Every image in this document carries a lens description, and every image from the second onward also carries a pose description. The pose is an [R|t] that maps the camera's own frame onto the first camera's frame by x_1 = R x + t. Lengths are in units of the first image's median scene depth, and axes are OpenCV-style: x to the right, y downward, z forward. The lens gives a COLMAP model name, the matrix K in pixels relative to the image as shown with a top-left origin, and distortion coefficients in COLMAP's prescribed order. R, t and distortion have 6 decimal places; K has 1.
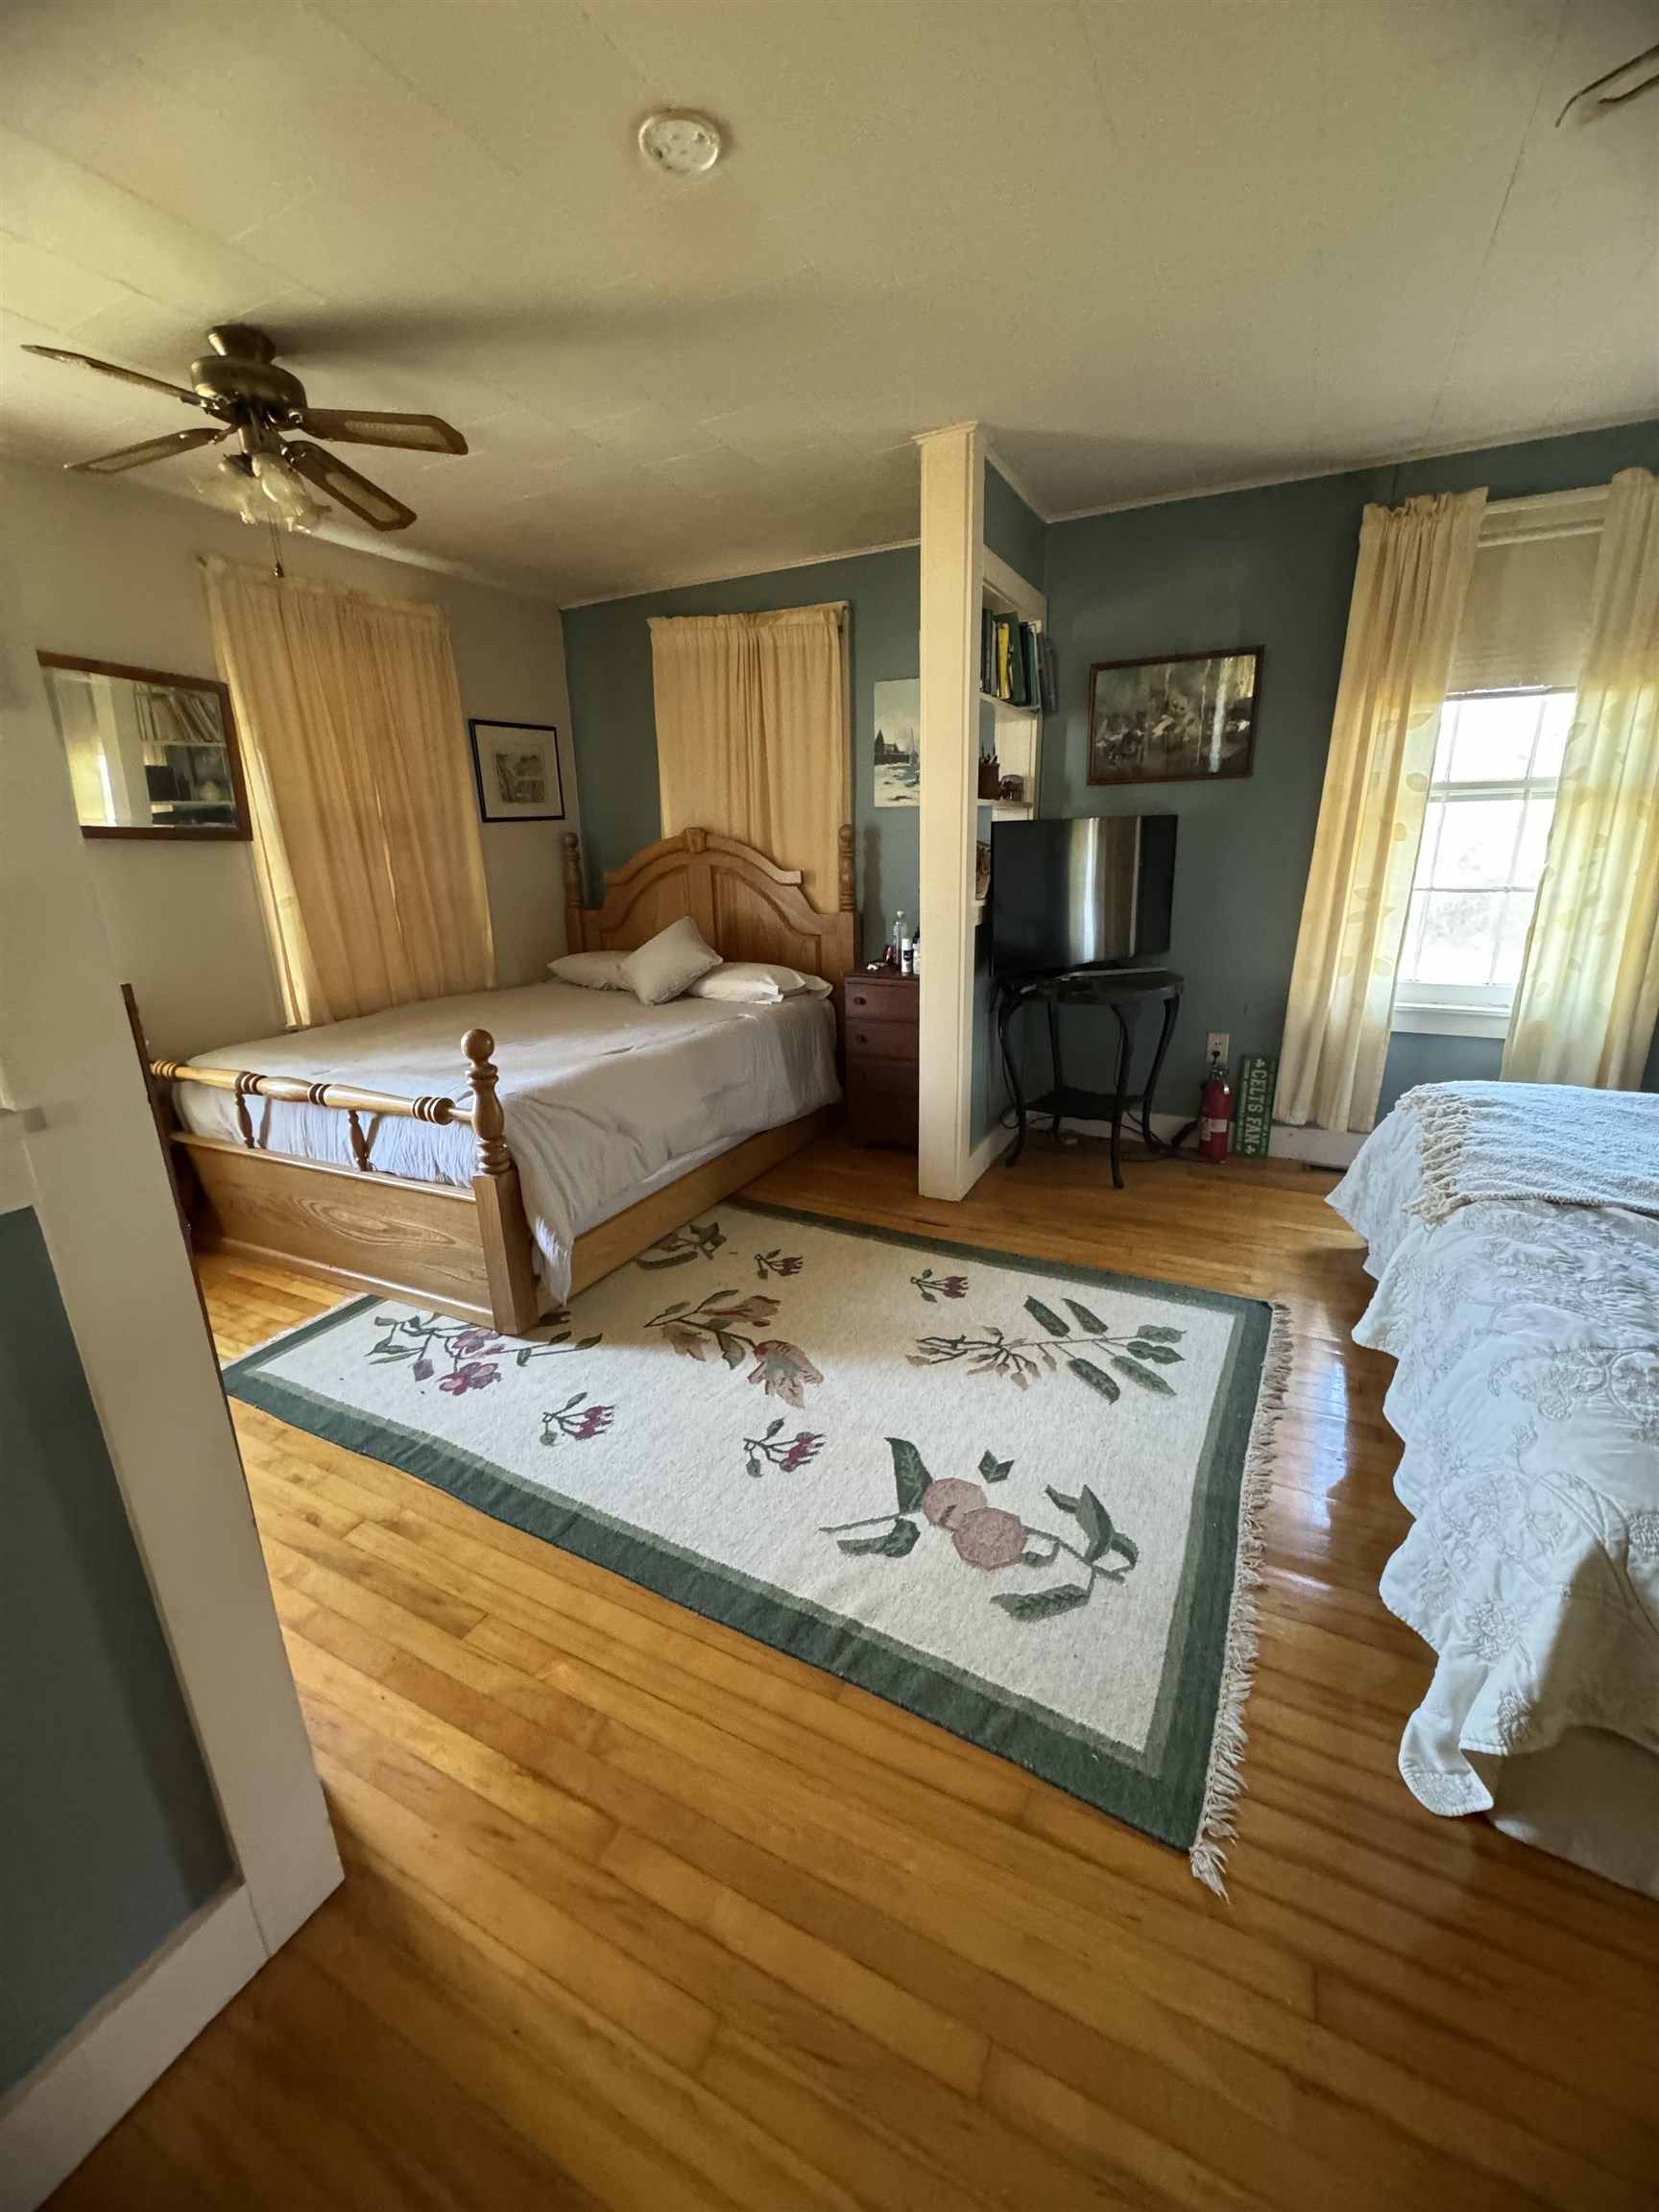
lens RADIAL K [[880.2, 0, 830.7], [0, 880.2, 1105.1], [0, 0, 1]] dist [-0.002716, -0.000435]
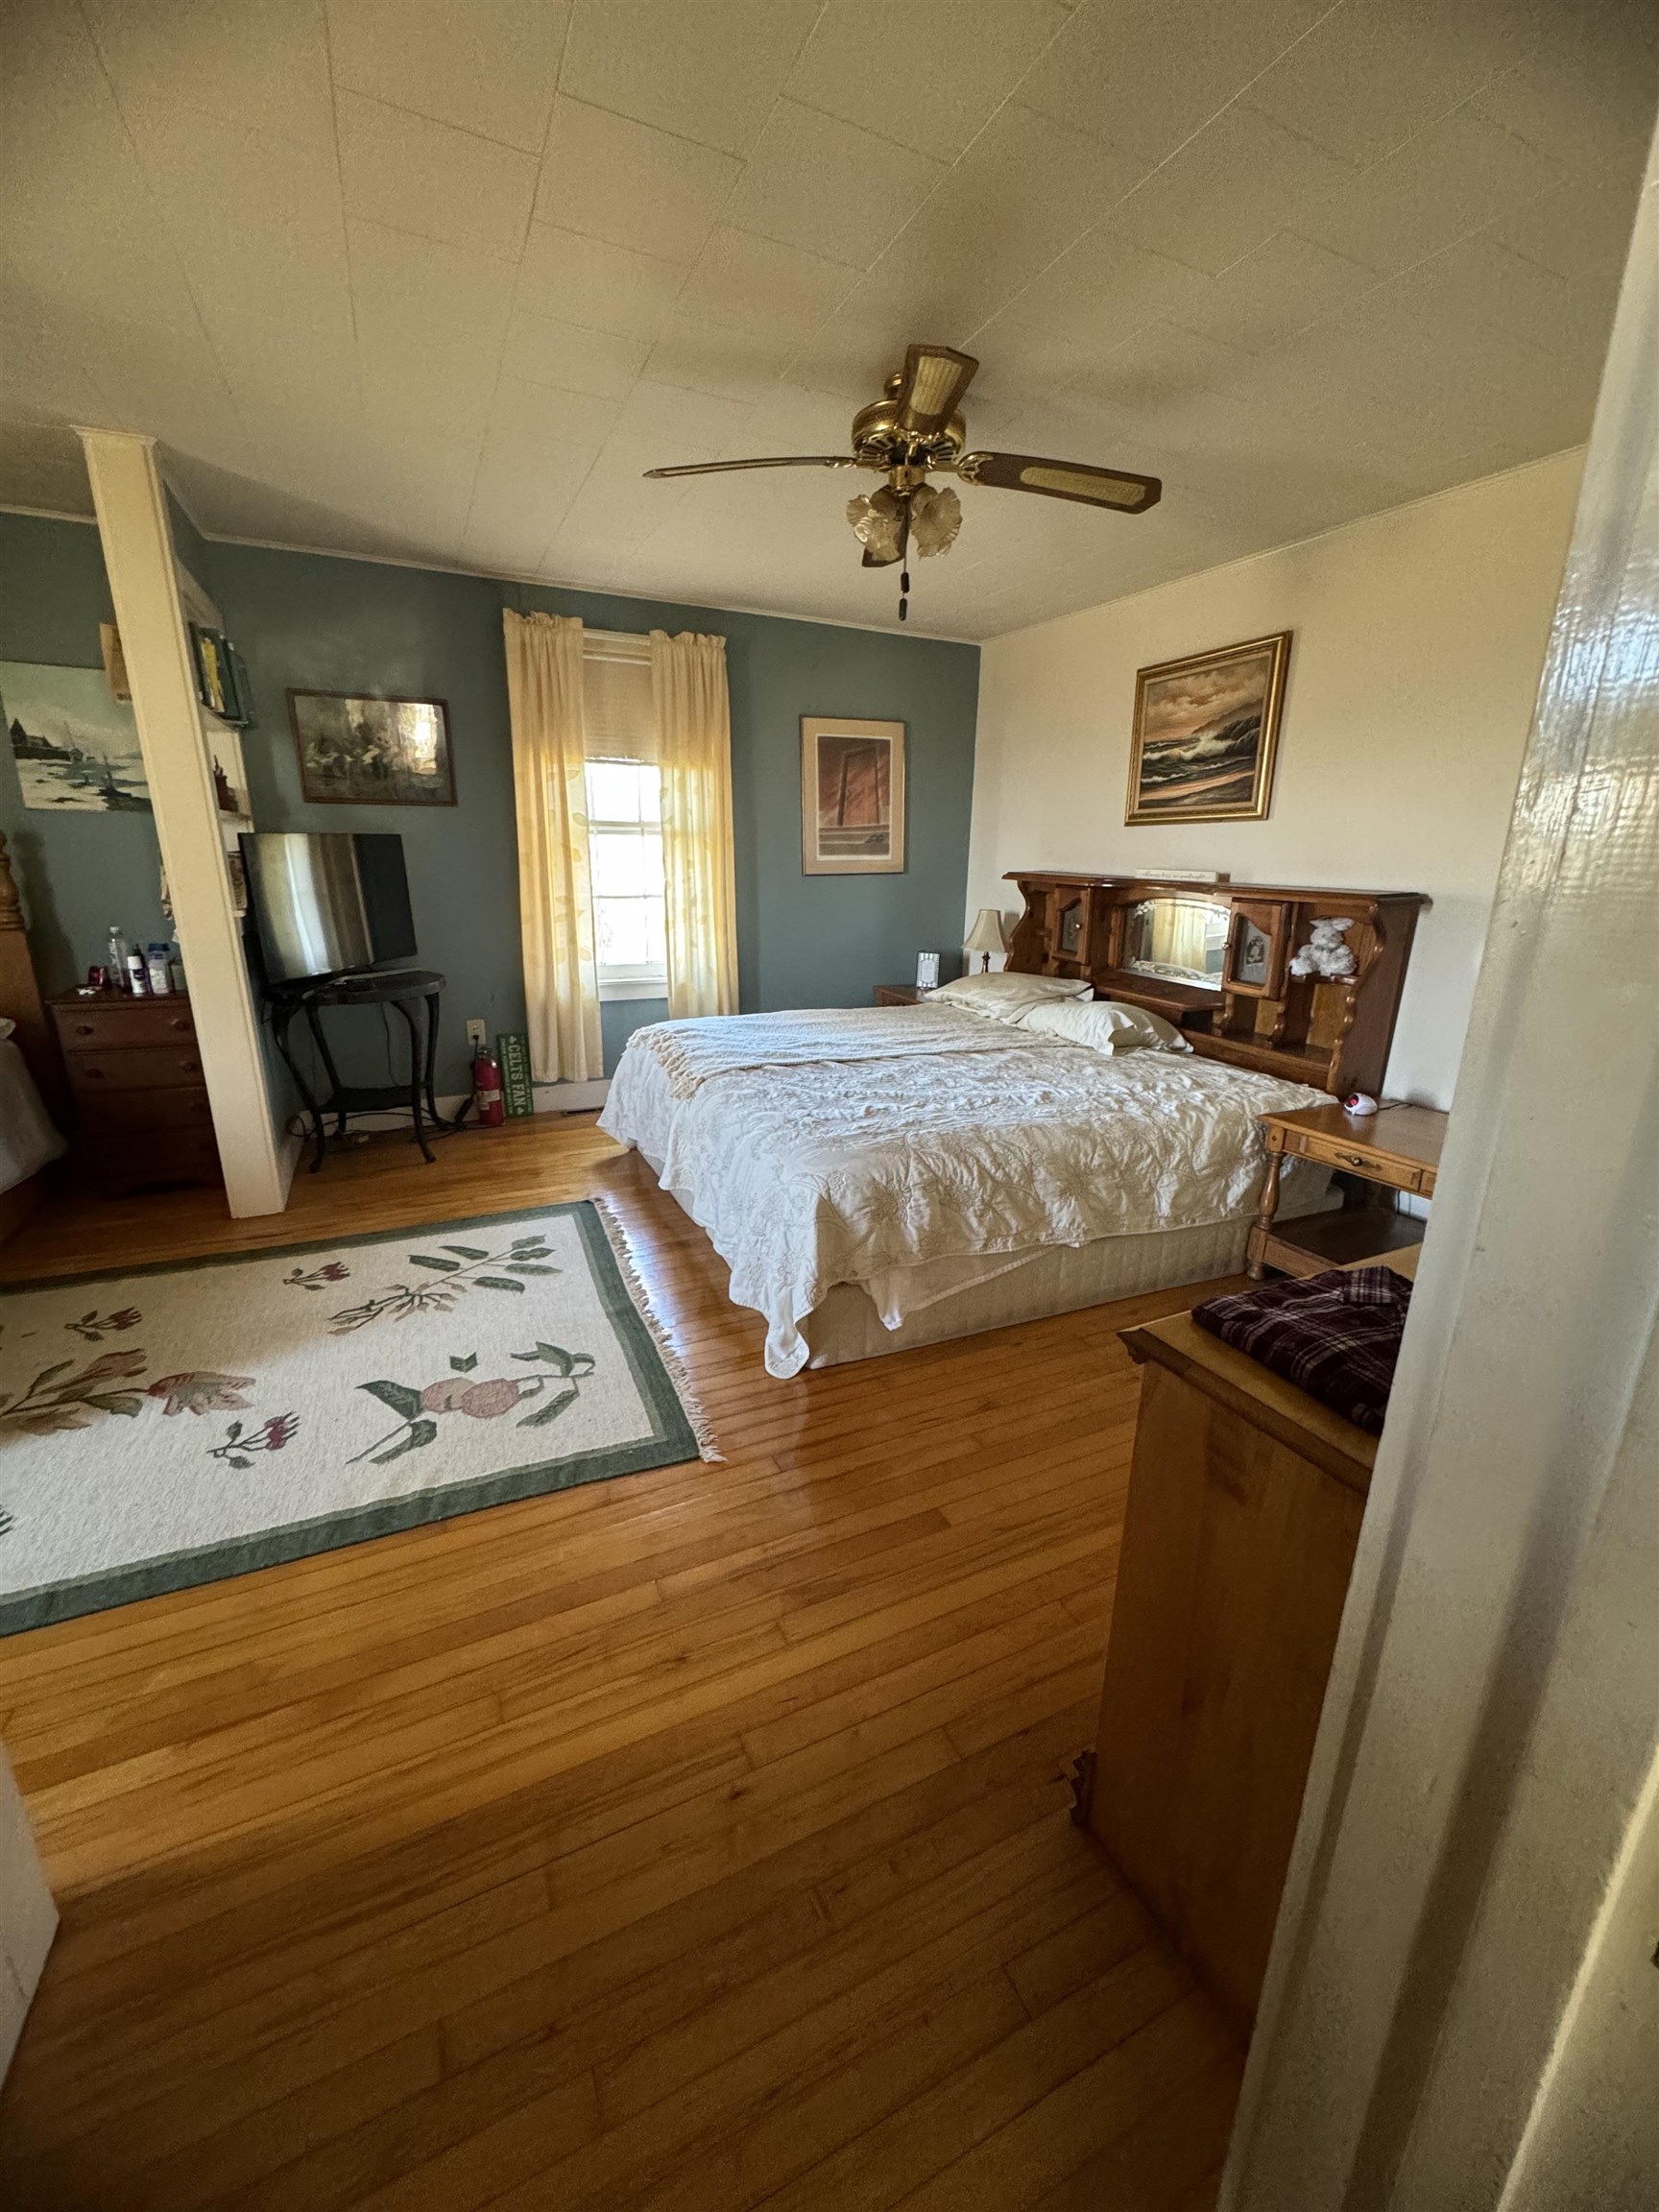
lens RADIAL K [[880.2, 0, 833.0], [0, 880.2, 1105.7], [0, 0, 1]] dist [-0.002716, -0.000435]
pose [[0.611678, -0.188396, 0.768347, -0.267503], [0.205089, 0.975789, 0.075989, 0.054631], [-0.764060, 0.111099, 0.635507, -0.150209]]
